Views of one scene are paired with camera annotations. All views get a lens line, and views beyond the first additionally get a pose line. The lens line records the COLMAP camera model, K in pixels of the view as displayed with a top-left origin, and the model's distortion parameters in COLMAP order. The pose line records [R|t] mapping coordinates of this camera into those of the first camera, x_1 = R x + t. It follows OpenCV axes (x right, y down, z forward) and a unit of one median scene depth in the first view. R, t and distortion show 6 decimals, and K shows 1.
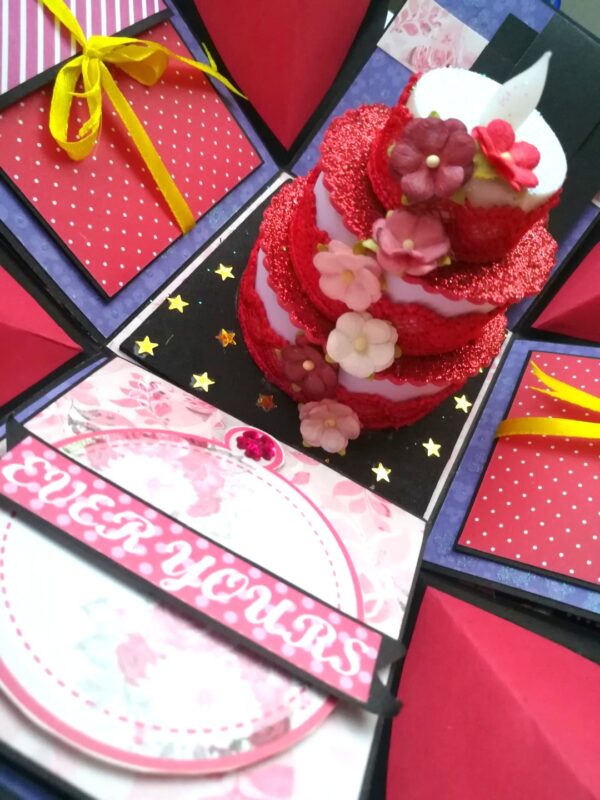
lens RADIAL K [[647.4, 0, 291.4], [0, 647.4, 413.0], [0, 0, 1]] dist [-0.086591, 0.068436]
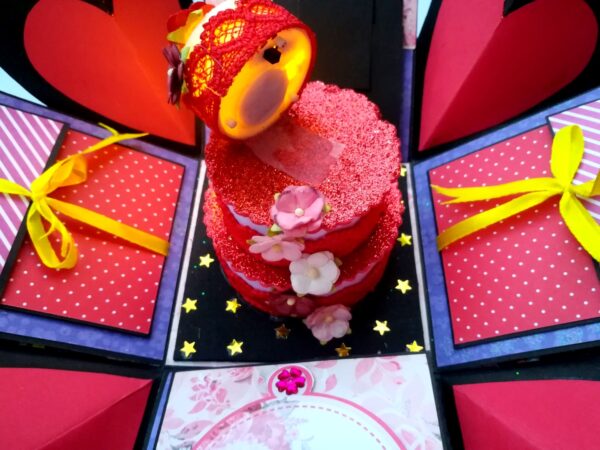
lens RADIAL K [[485.5, 0, 300.0], [0, 485.5, 225.0], [0, 0, 1]] dist [-0.086591, 0.068436]
pose [[0.829208, -0.556395, -0.053276, 0.181681], [0.557427, 0.830206, 0.005654, -0.198420], [0.041084, -0.034386, 0.998564, -0.025756]]
